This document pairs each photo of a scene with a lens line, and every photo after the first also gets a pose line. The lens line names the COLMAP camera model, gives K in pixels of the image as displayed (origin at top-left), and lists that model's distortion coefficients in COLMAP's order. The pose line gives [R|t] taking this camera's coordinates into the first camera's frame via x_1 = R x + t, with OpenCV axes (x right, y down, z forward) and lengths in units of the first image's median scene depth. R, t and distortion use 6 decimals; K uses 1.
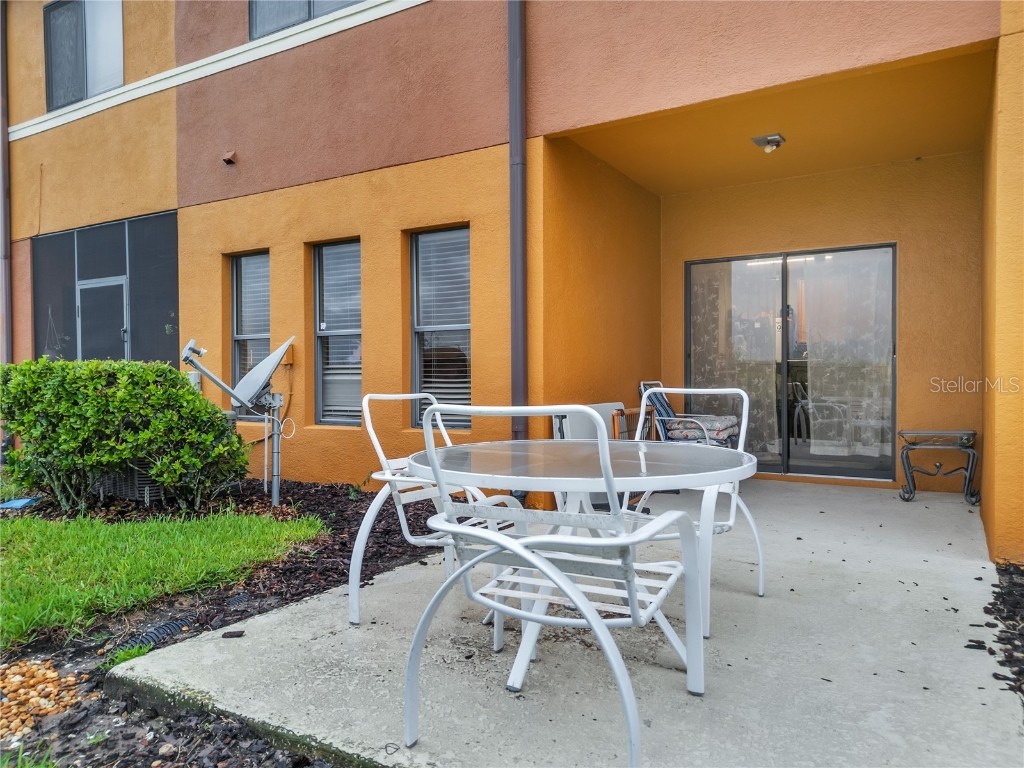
lens RADIAL K [[713.9, 0, 514.3], [0, 713.9, 385.4], [0, 0, 1]] dist [0.053548, -0.046021]
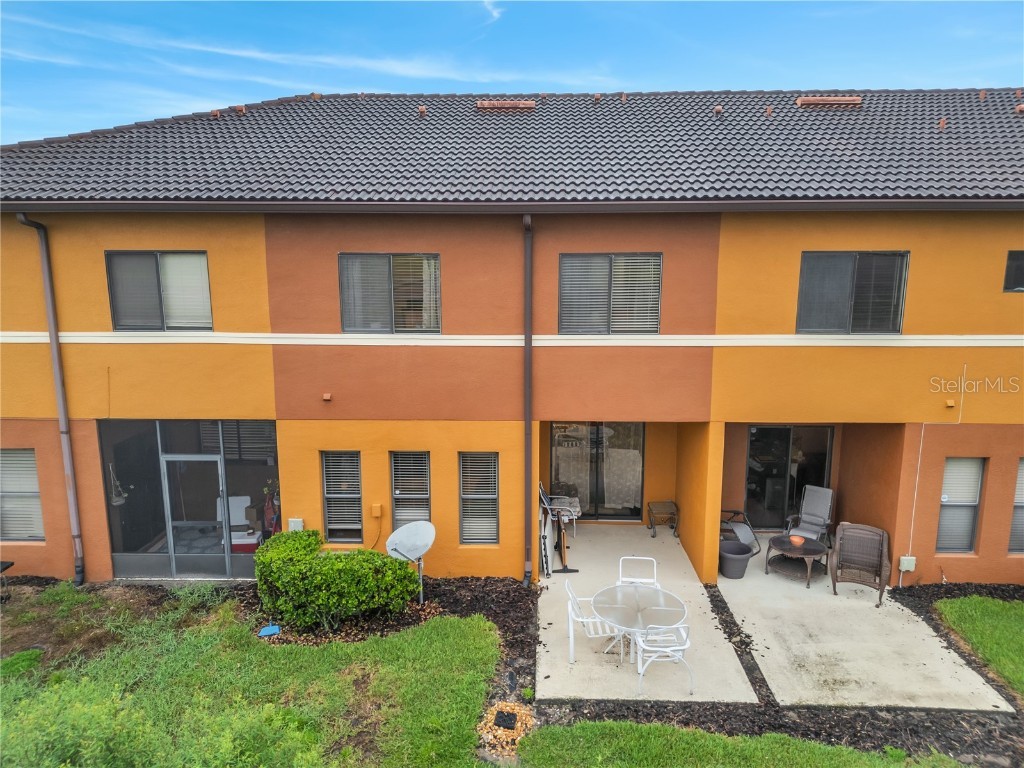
lens RADIAL K [[713.9, 0, 515.0], [0, 713.9, 385.2], [0, 0, 1]] dist [0.053548, -0.046021]
pose [[0.869051, -0.087423, 0.486938, -0.830399], [0.001034, 0.984581, 0.174924, -0.639759], [-0.494722, -0.151514, 0.855741, -0.637366]]
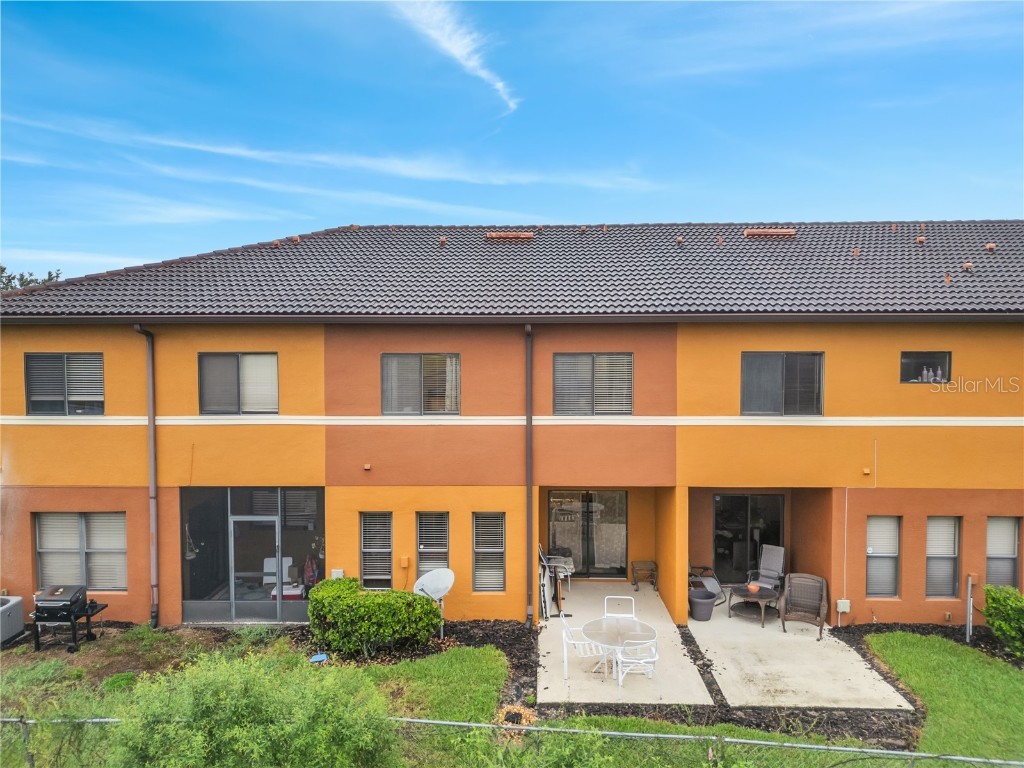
lens RADIAL K [[713.9, 0, 516.5], [0, 713.9, 382.6], [0, 0, 1]] dist [0.053548, -0.046021]
pose [[0.866760, -0.021119, 0.498279, -1.054349], [0.002508, 0.999275, 0.037990, -0.643365], [-0.498720, -0.031678, 0.866184, -0.999704]]
